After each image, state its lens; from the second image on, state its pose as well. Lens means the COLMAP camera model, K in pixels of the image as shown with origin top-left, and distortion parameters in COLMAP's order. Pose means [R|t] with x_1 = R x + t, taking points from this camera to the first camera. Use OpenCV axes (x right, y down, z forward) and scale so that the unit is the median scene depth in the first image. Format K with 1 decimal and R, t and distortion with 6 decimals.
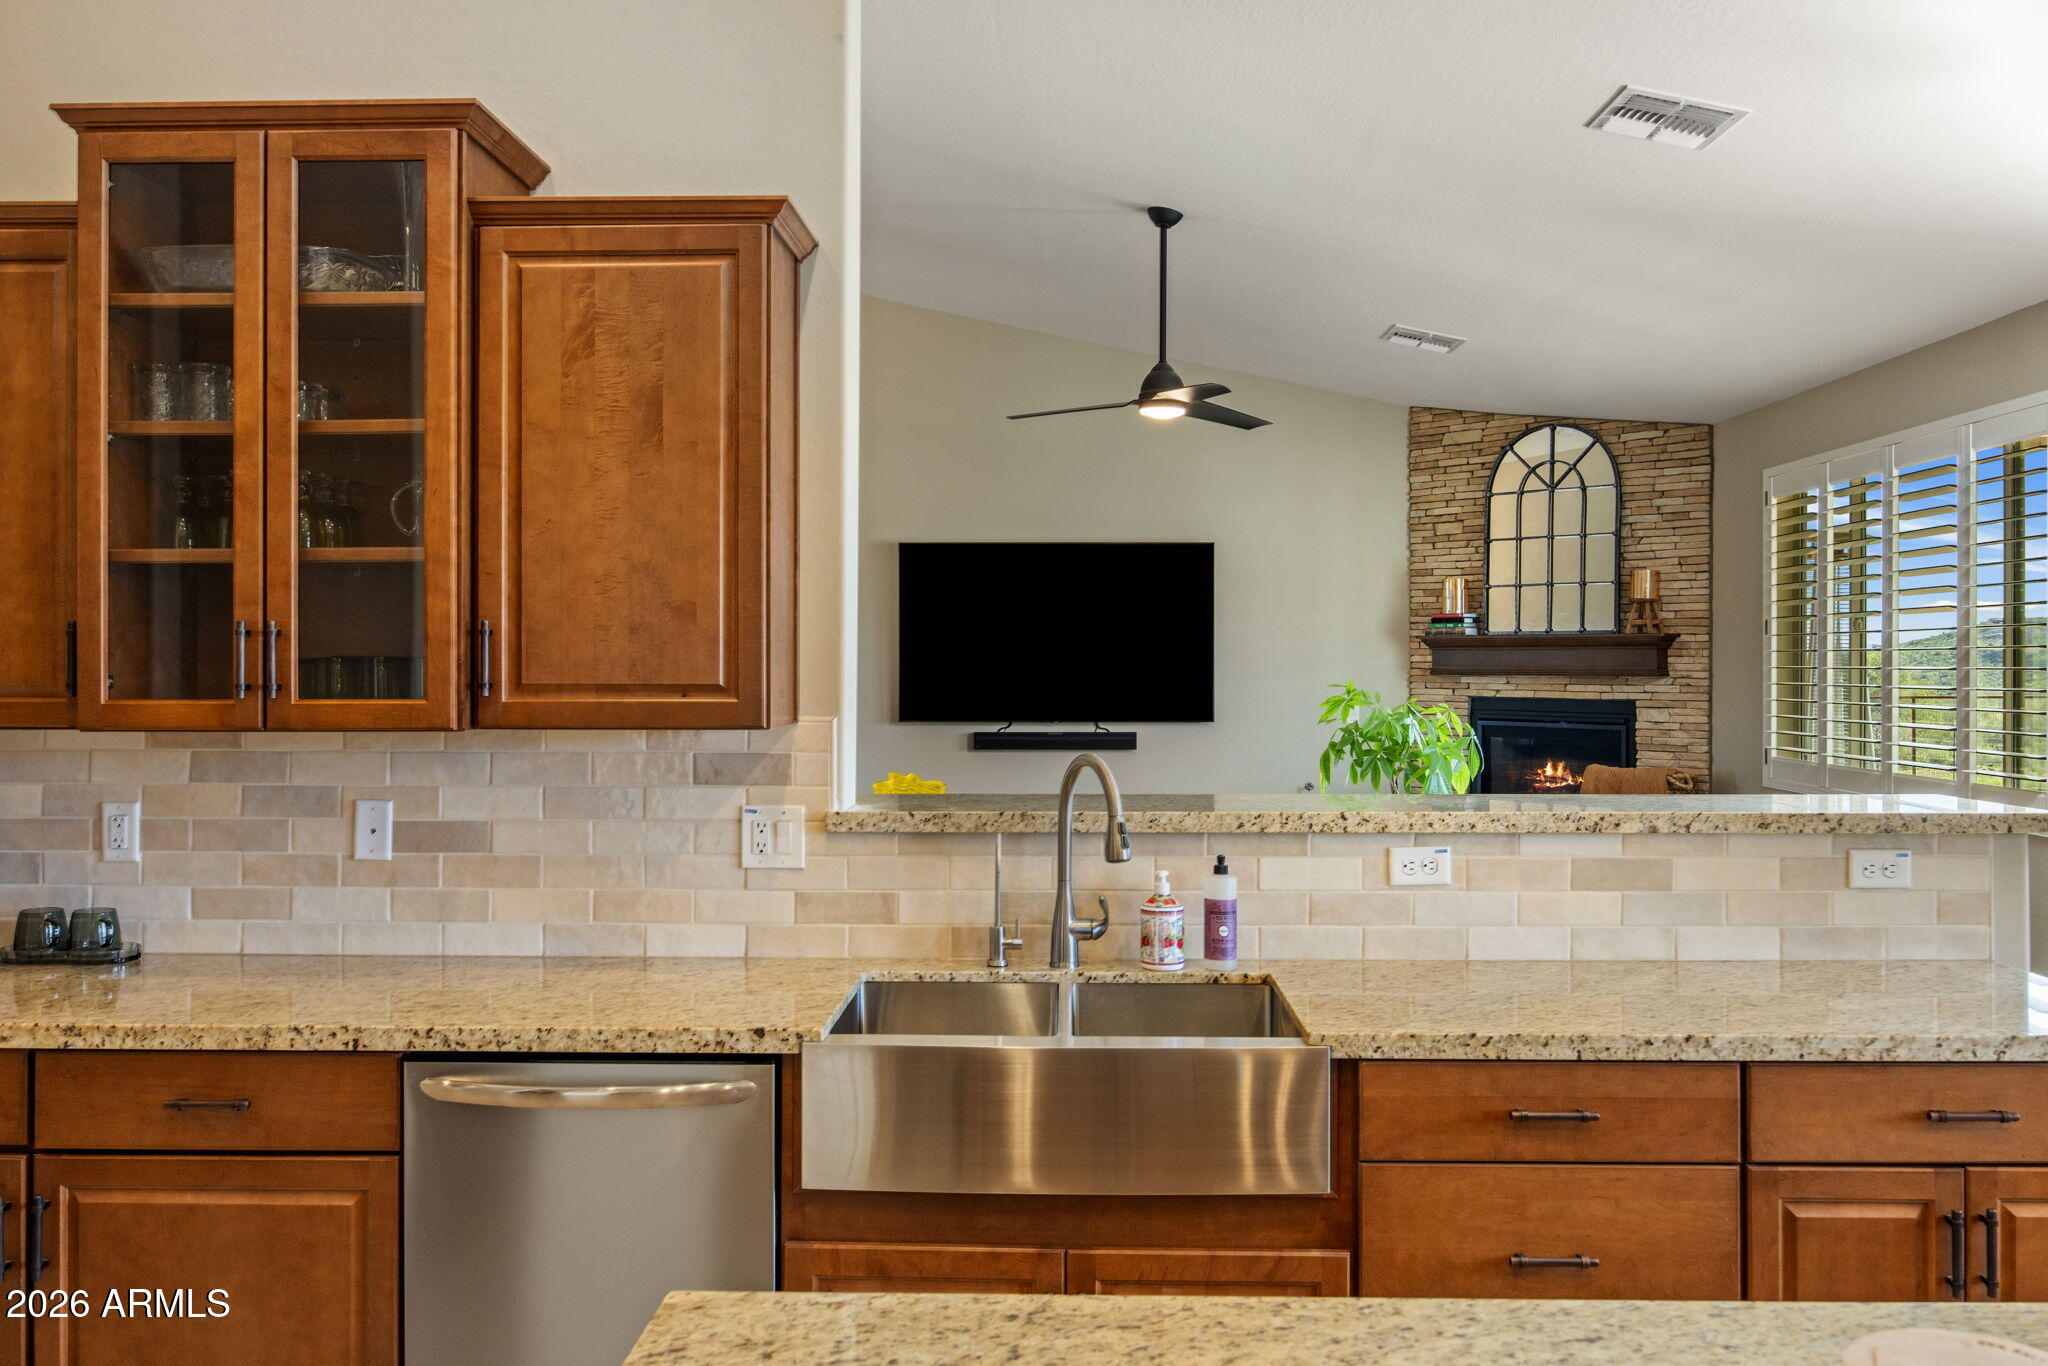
lens RADIAL K [[1665.6, 0, 1034.5], [0, 1665.6, 676.2], [0, 0, 1]] dist [-0.043629, -0.002444]
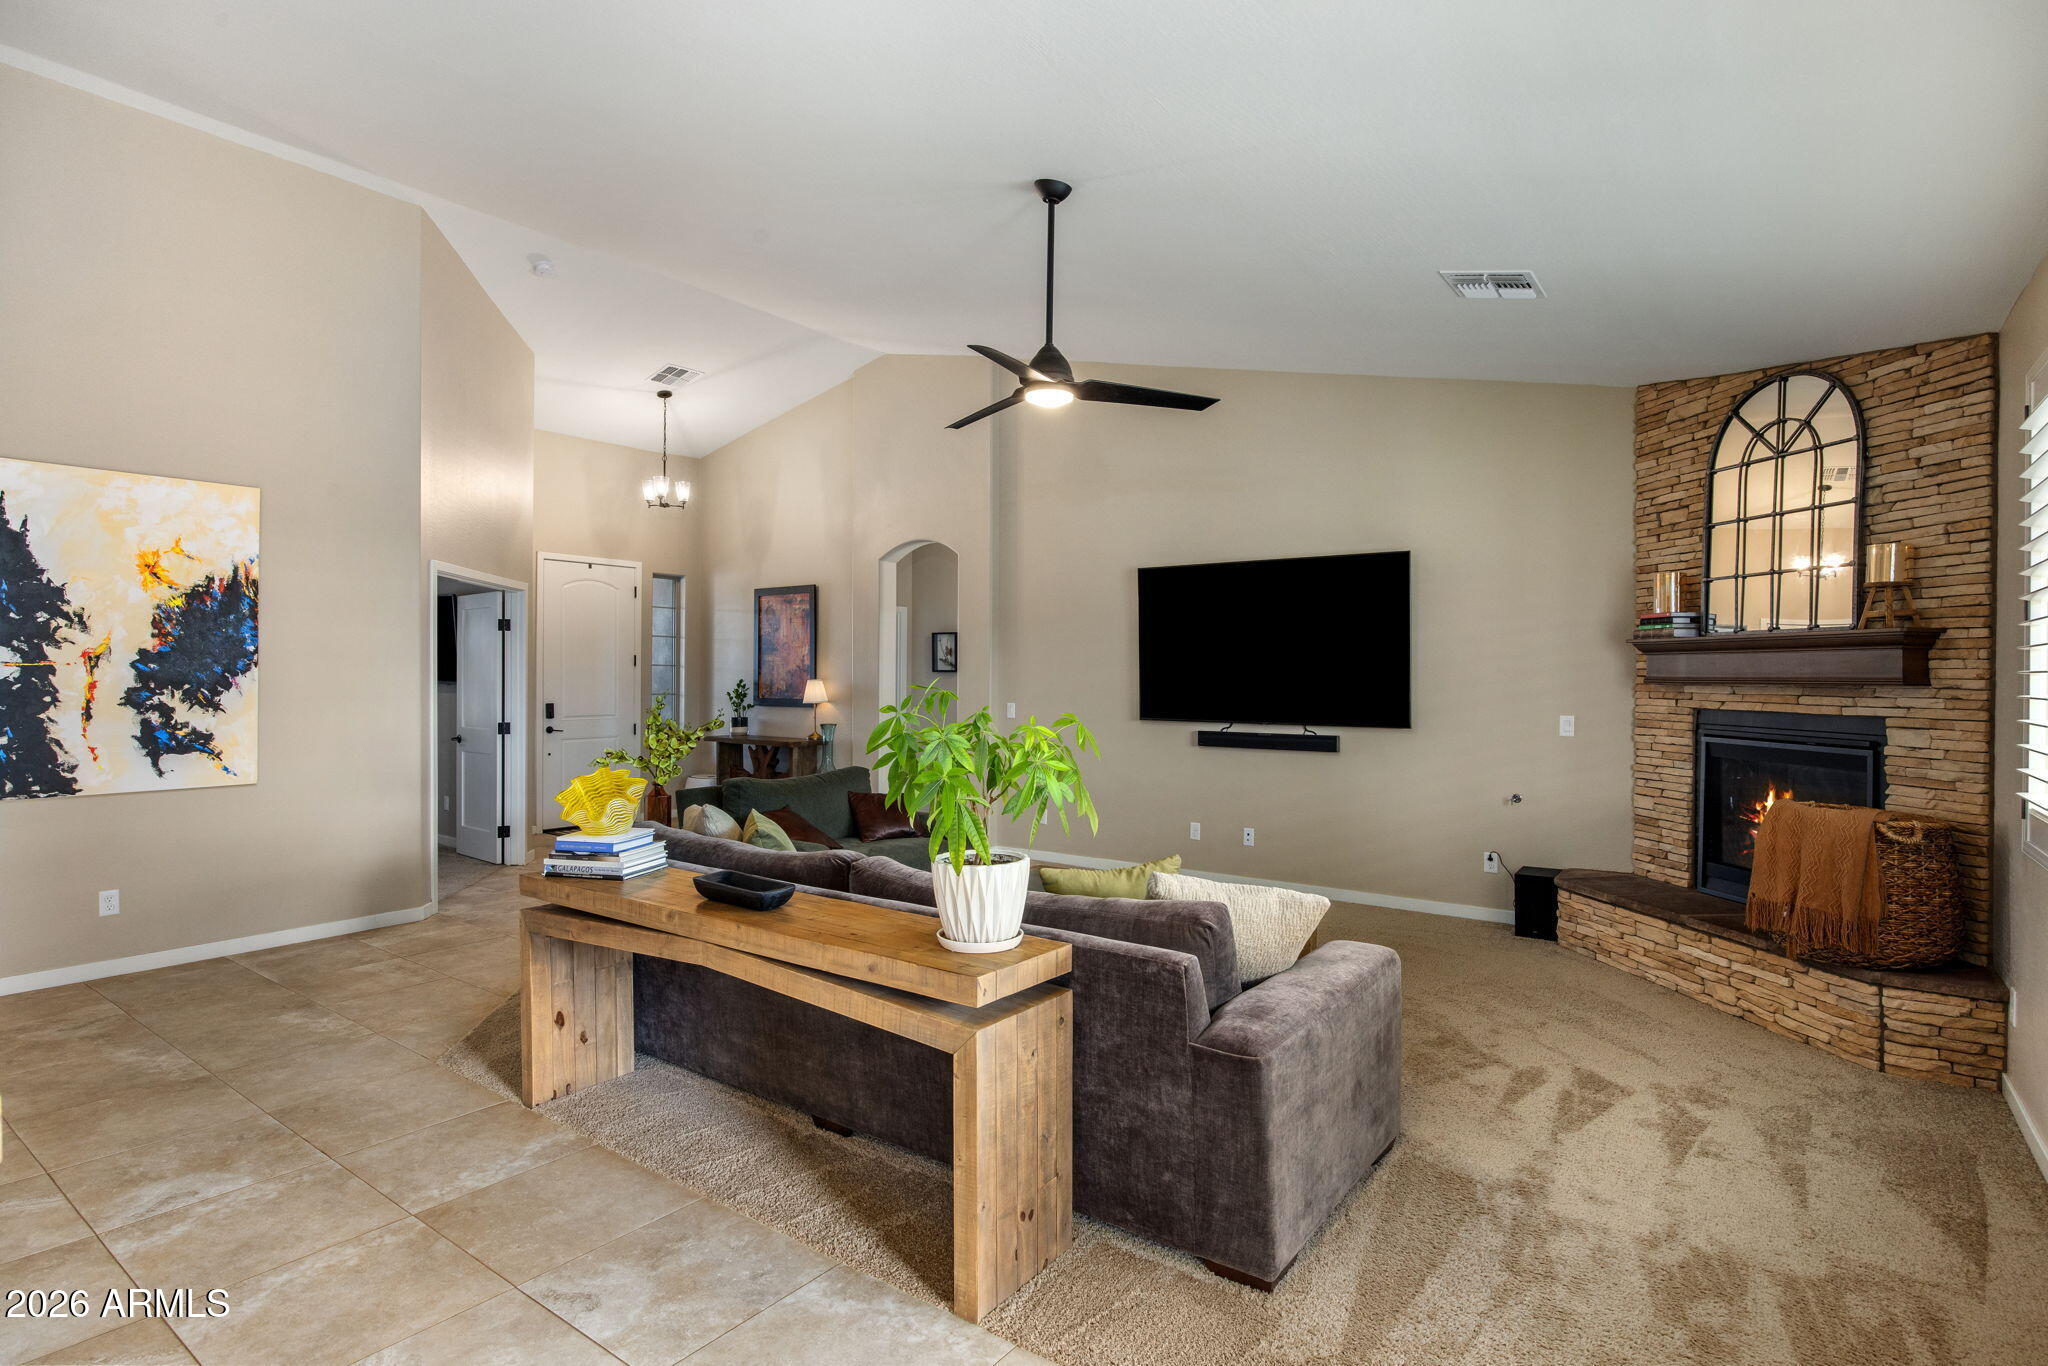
lens RADIAL K [[1081.2, 0, 1032.4], [0, 1081.2, 677.8], [0, 0, 1]] dist [0.002706, 0.001370]
pose [[0.824655, 0.006713, -0.565596, 0.313385], [-0.013002, 0.999890, -0.007089, 0.004780], [0.565486, 0.013200, 0.824652, 0.359569]]
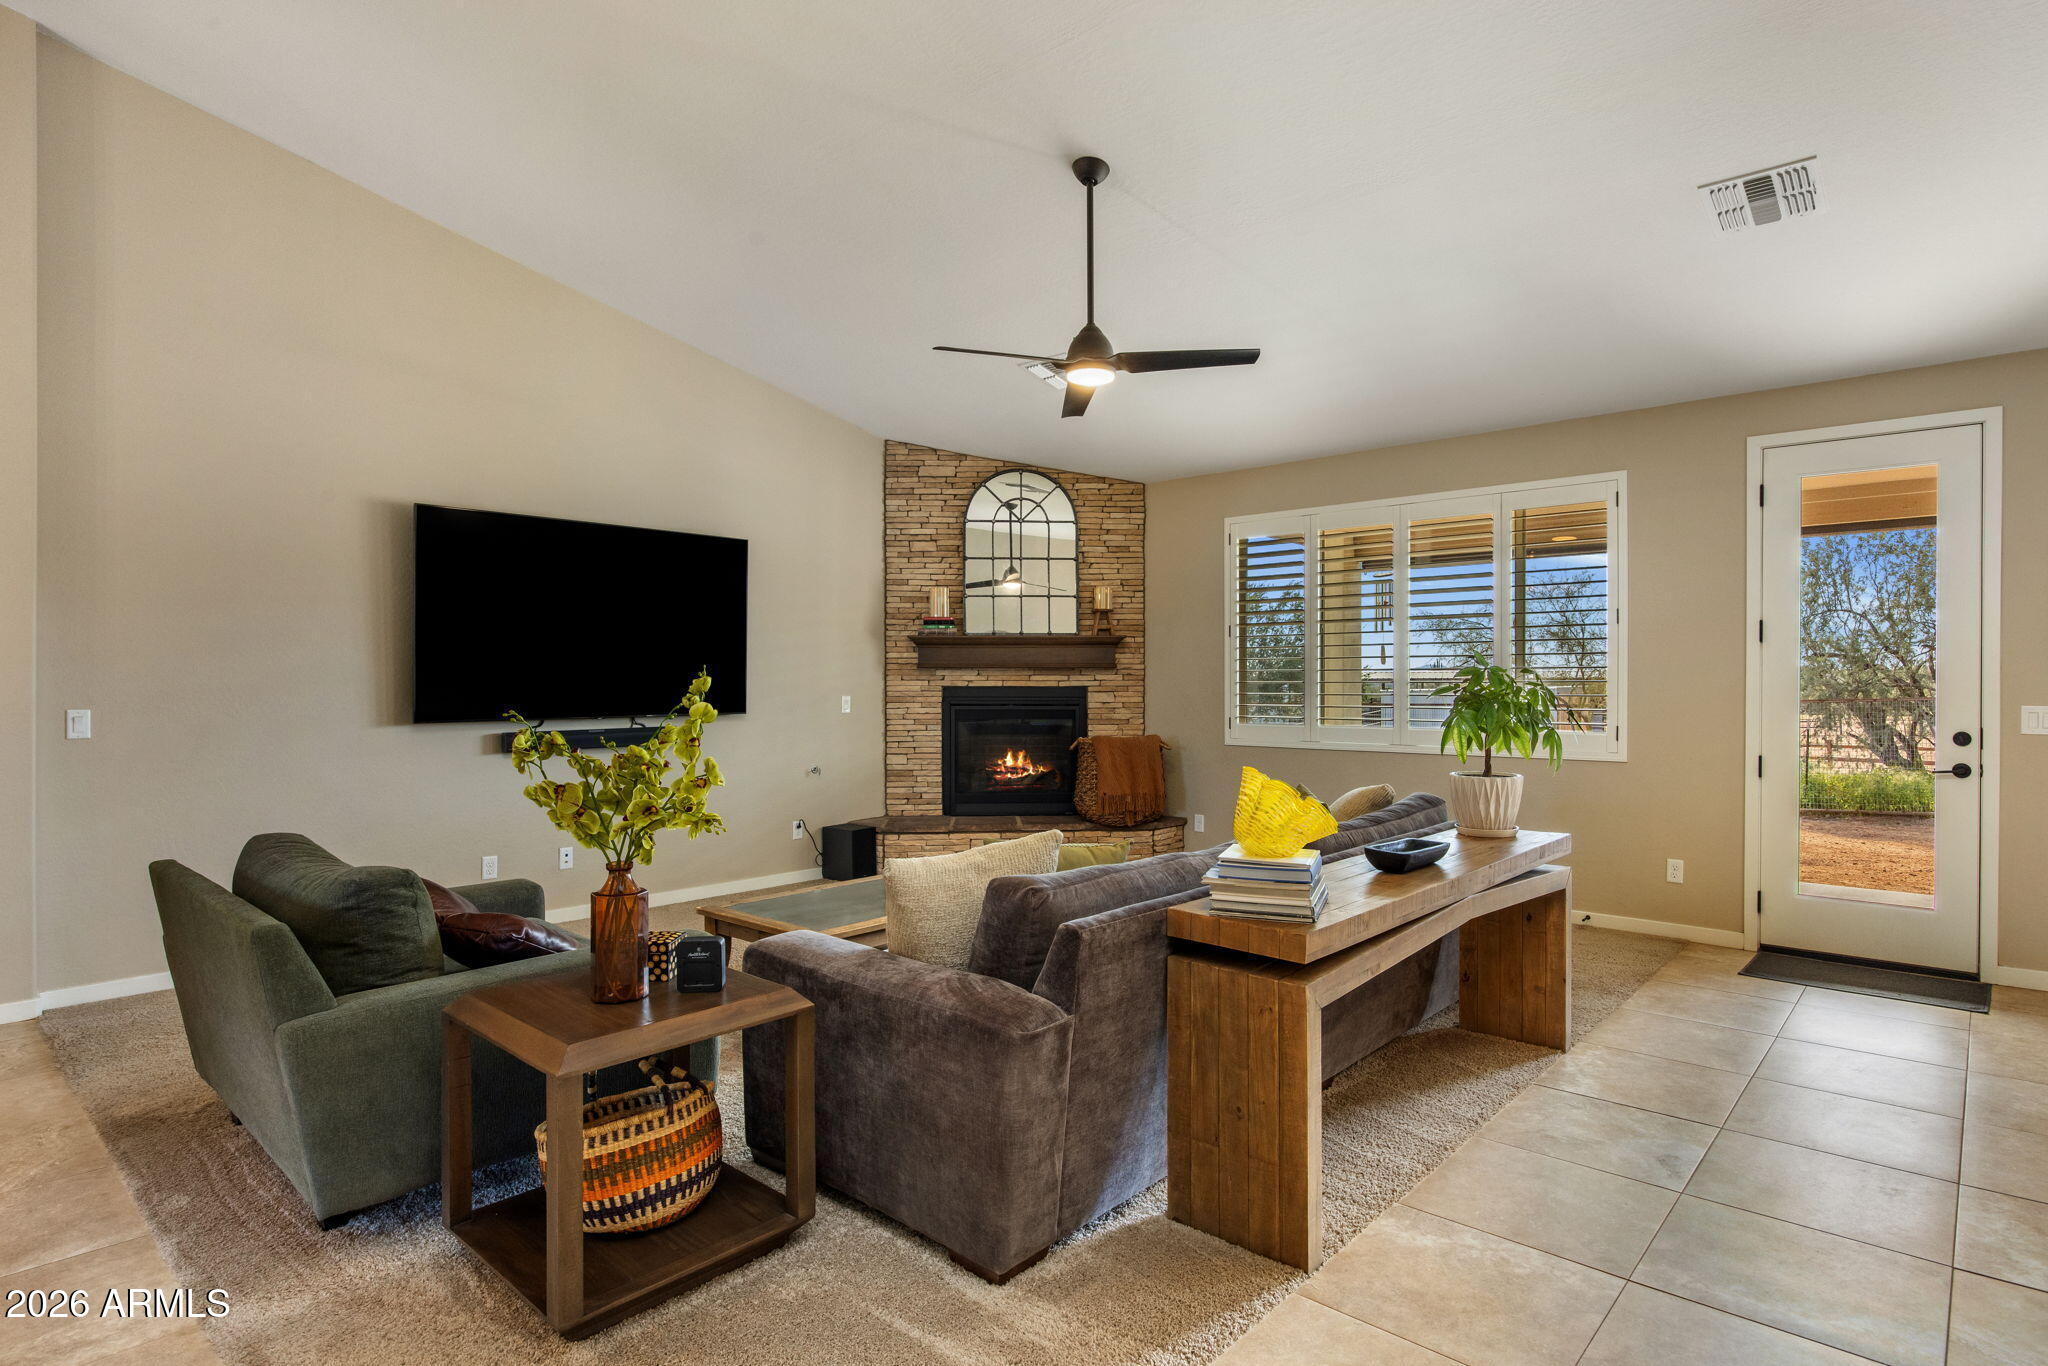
lens RADIAL K [[1081.2, 0, 1034.3], [0, 1081.2, 681.1], [0, 0, 1]] dist [0.002706, 0.001370]
pose [[0.634740, -0.001821, 0.772724, -0.320608], [0.011202, 0.999914, -0.006846, 0.015109], [-0.772645, 0.013001, 0.634705, 0.474548]]
